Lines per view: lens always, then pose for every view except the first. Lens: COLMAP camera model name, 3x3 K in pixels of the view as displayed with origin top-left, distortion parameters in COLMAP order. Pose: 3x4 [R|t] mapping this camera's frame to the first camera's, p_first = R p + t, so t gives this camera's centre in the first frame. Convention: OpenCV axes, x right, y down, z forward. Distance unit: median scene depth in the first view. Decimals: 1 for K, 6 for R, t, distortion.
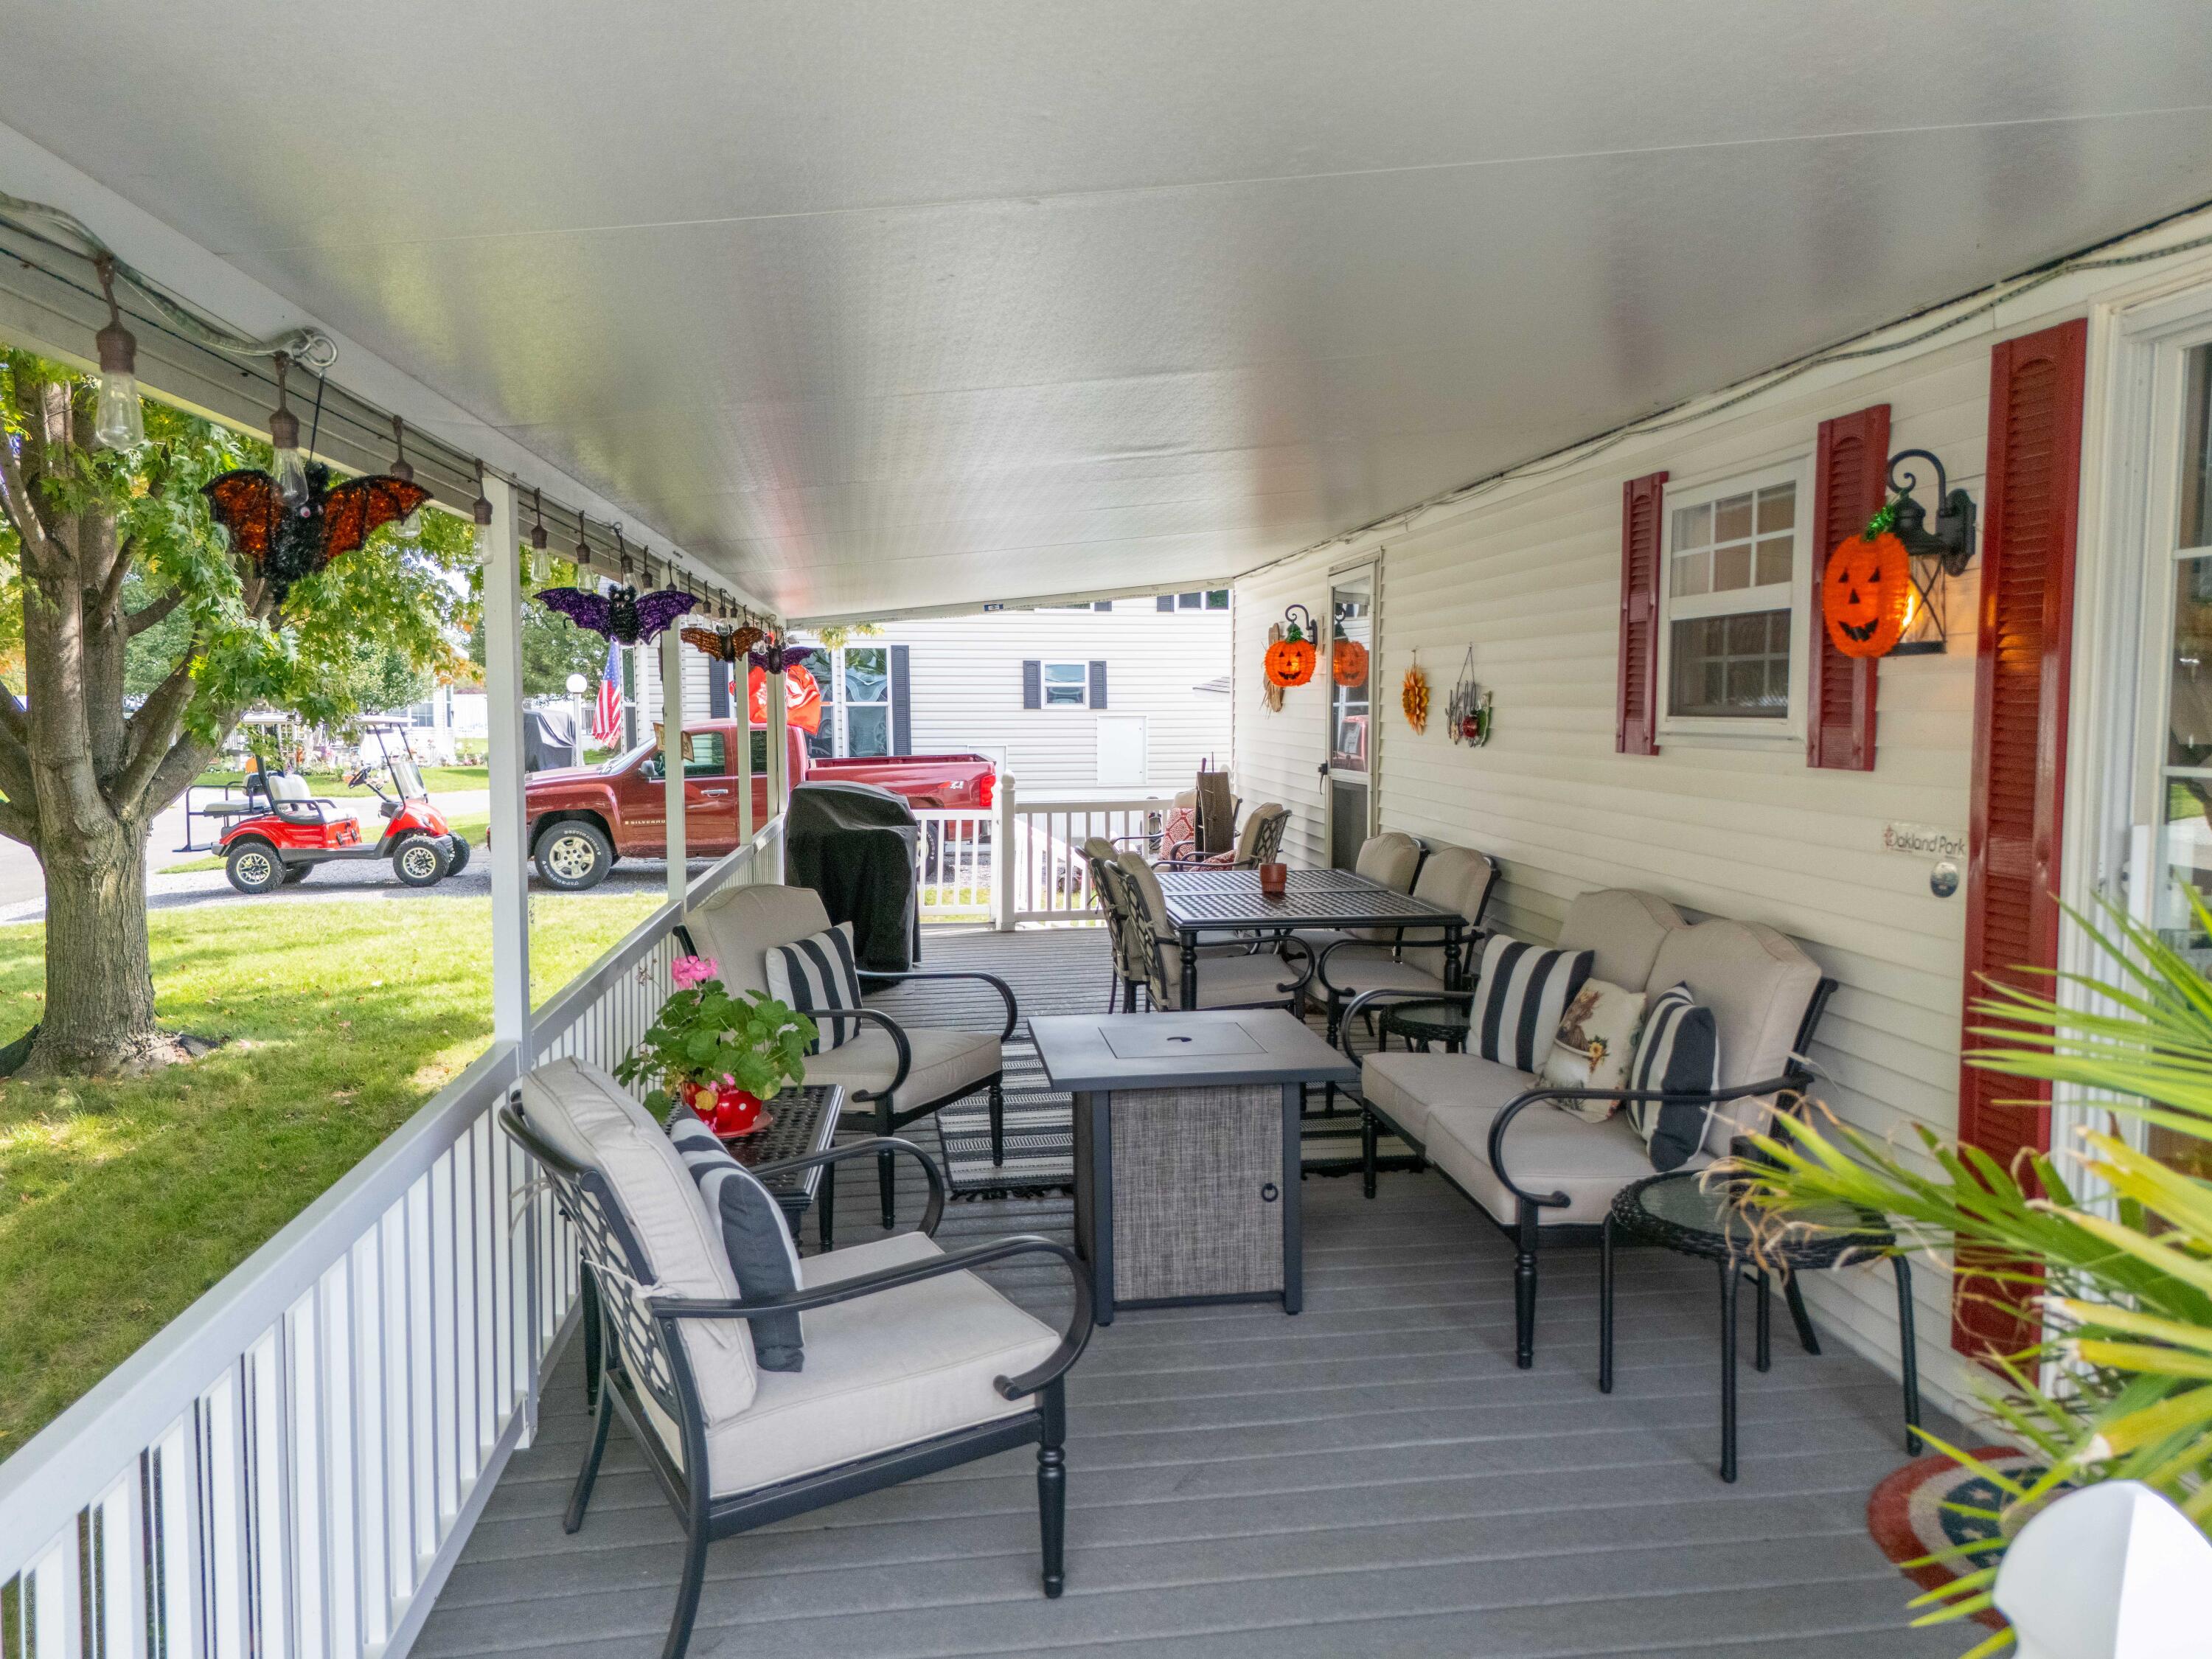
lens RADIAL K [[1632.4, 0, 1111.3], [0, 1632.4, 838.7], [0, 0, 1]] dist [0.073522, -0.089869]
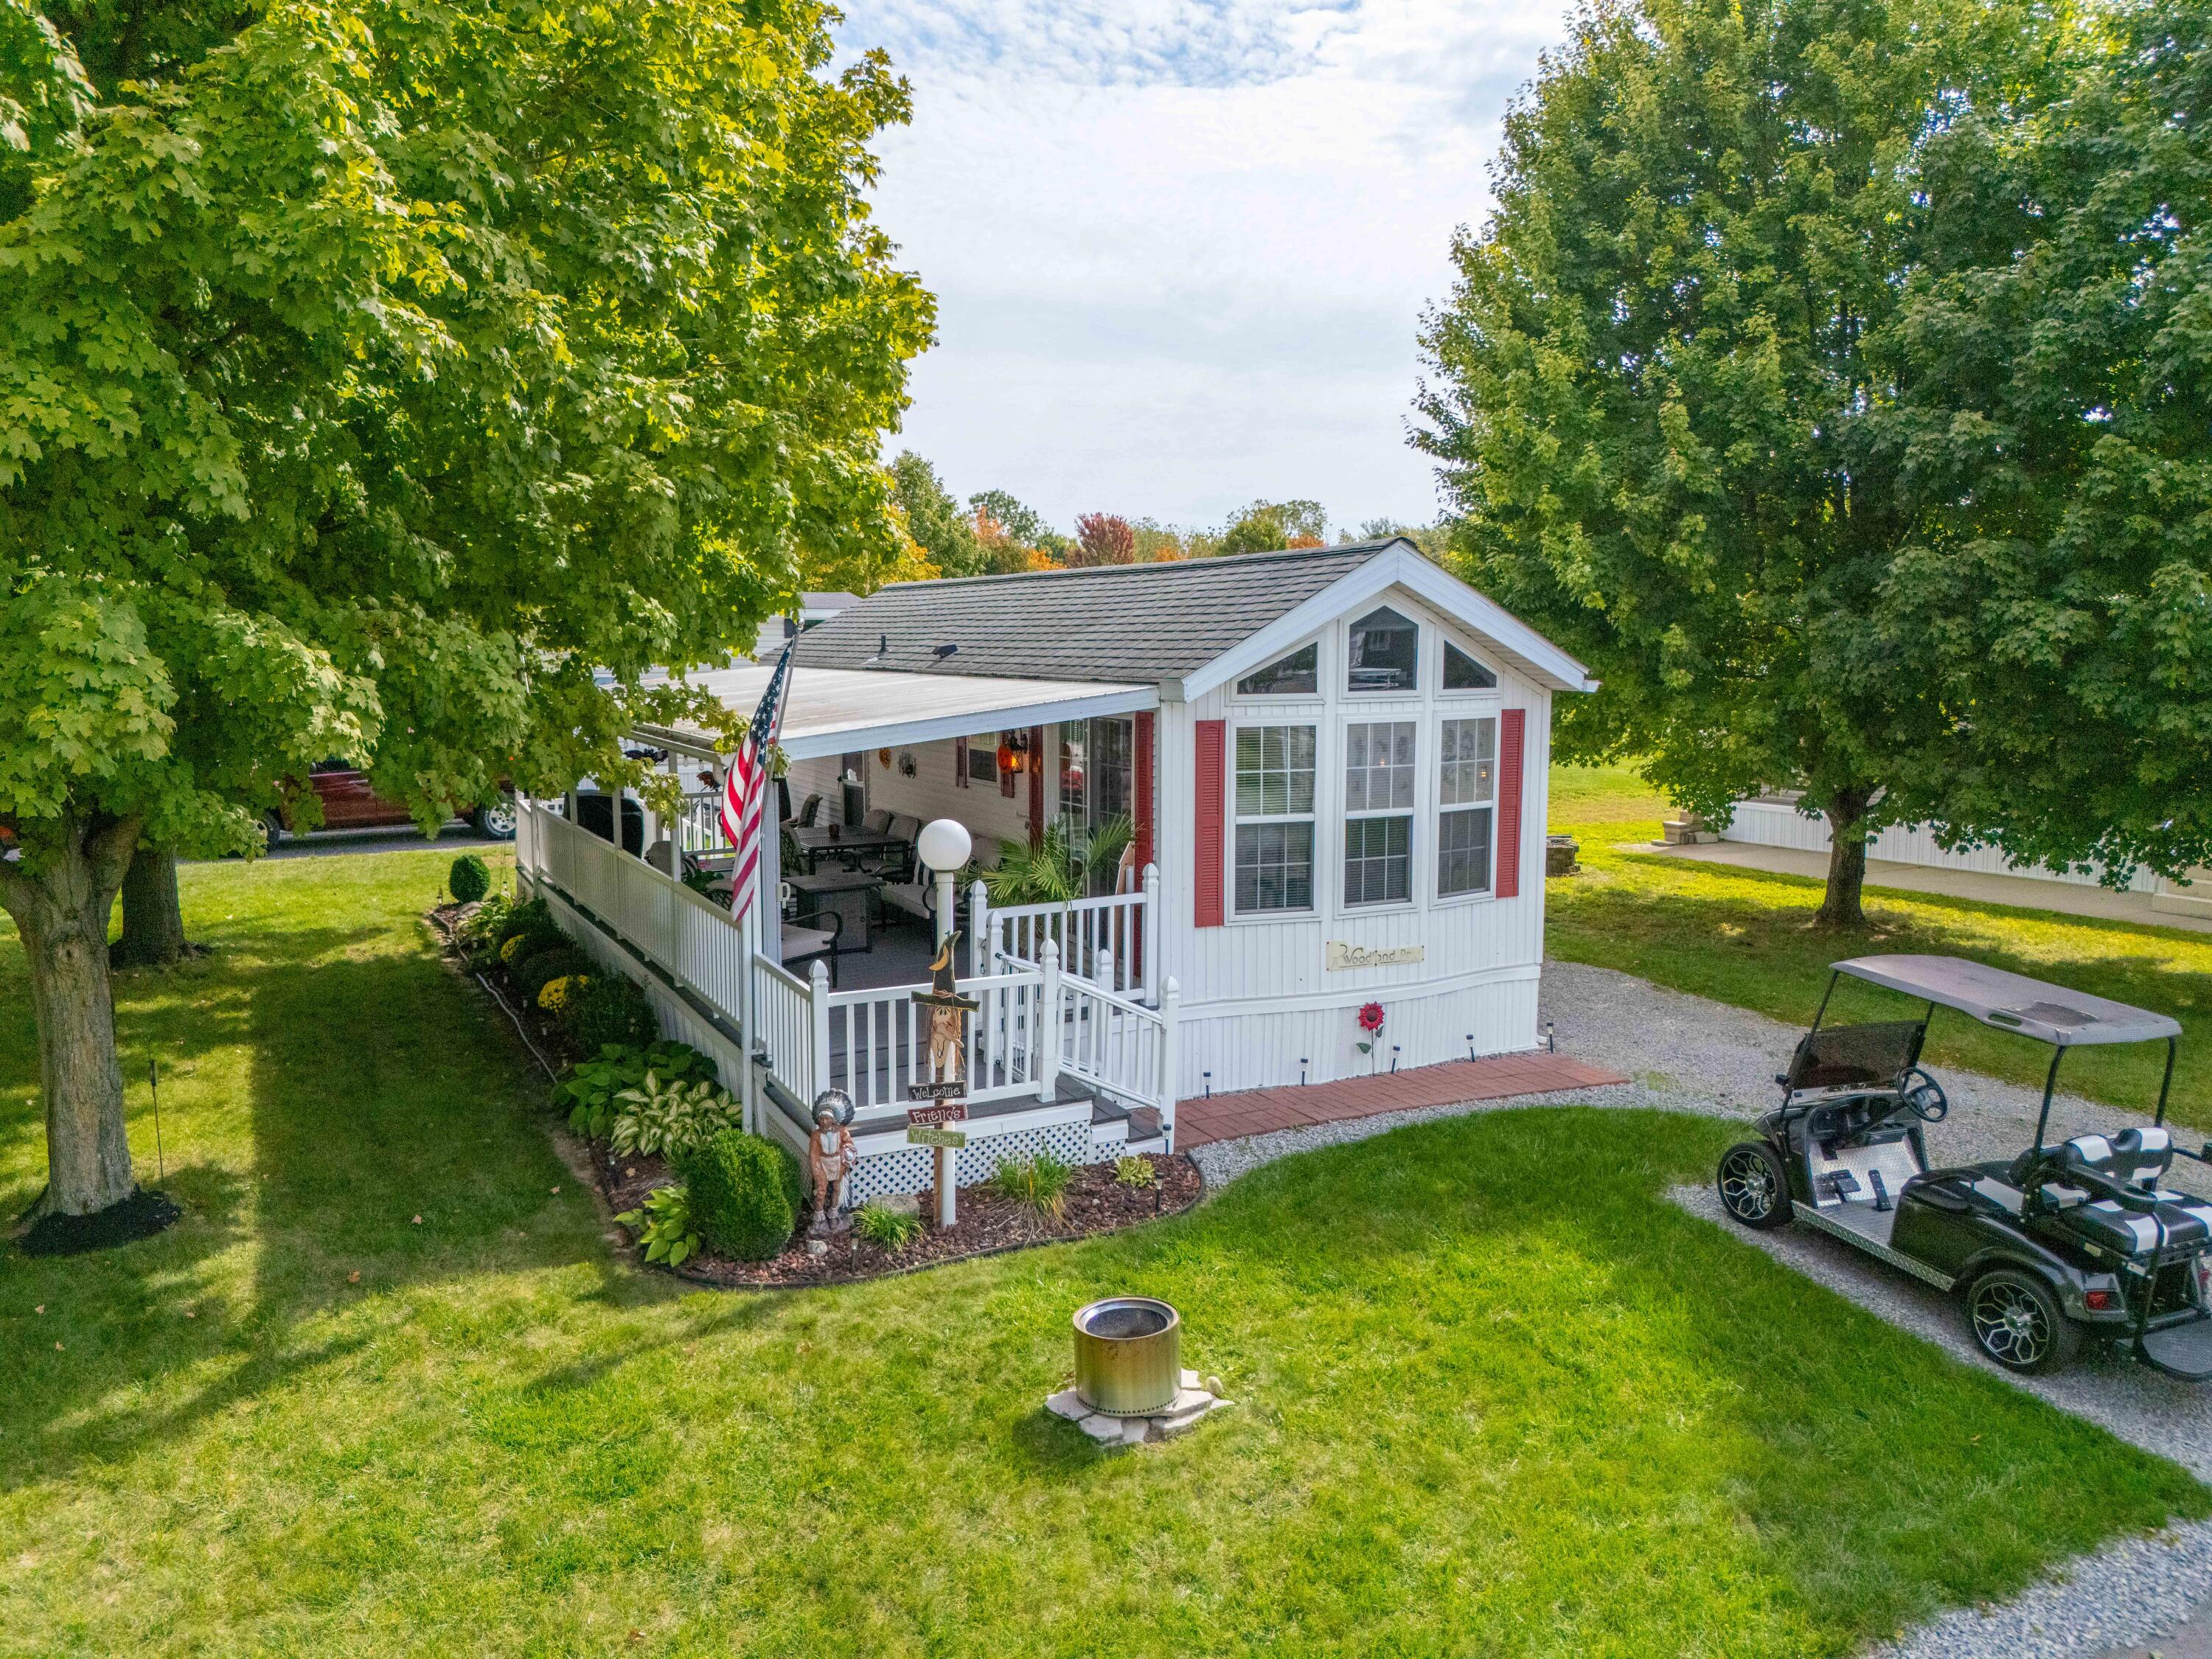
lens RADIAL K [[1650.8, 0, 1112.8], [0, 1650.8, 829.7], [0, 0, 1]] dist [0.056837, -0.059486]
pose [[0.937984, -0.045870, 0.343630, -0.282428], [0.033808, 0.998586, 0.041016, -0.051012], [-0.345026, -0.026855, 0.938209, -1.169187]]
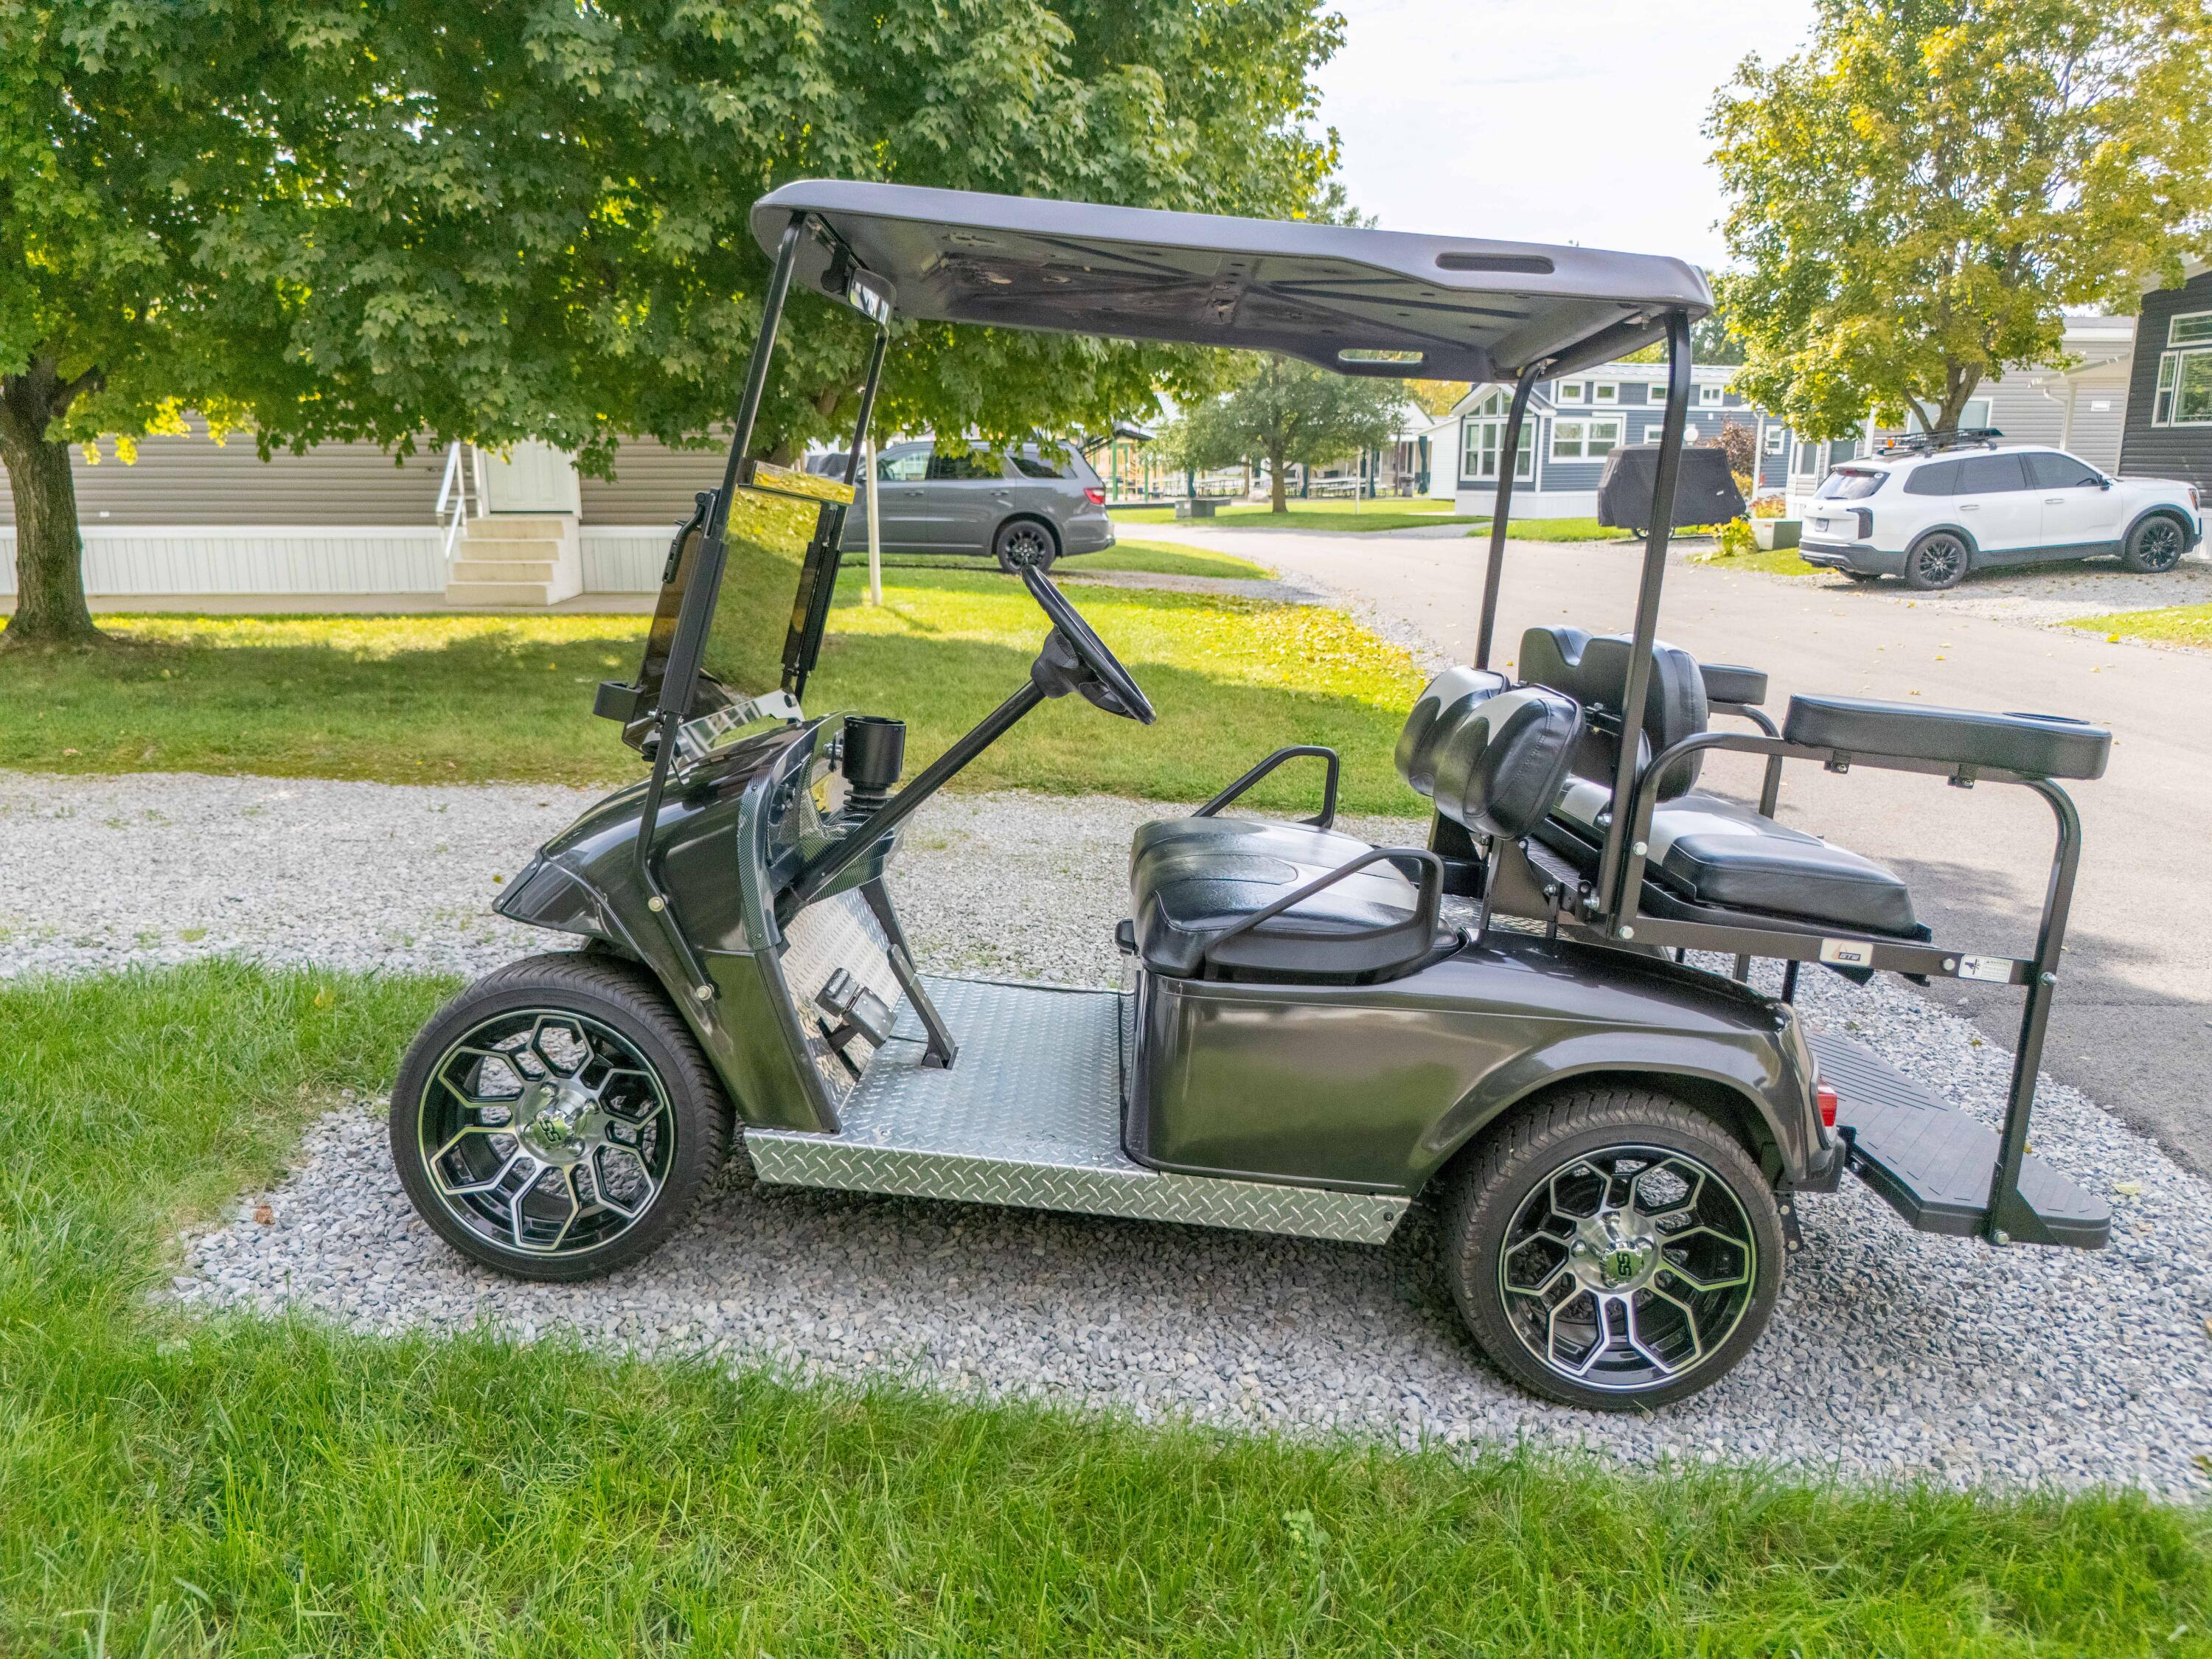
lens RADIAL K [[1632.4, 0, 1111.3], [0, 1632.4, 838.7], [0, 0, 1]] dist [0.073522, -0.089869]
pose [[0.144449, -0.221830, 0.964327, 0.259423], [0.087469, 0.973595, 0.210860, 0.152551], [-0.985639, 0.053890, 0.160039, -0.392323]]
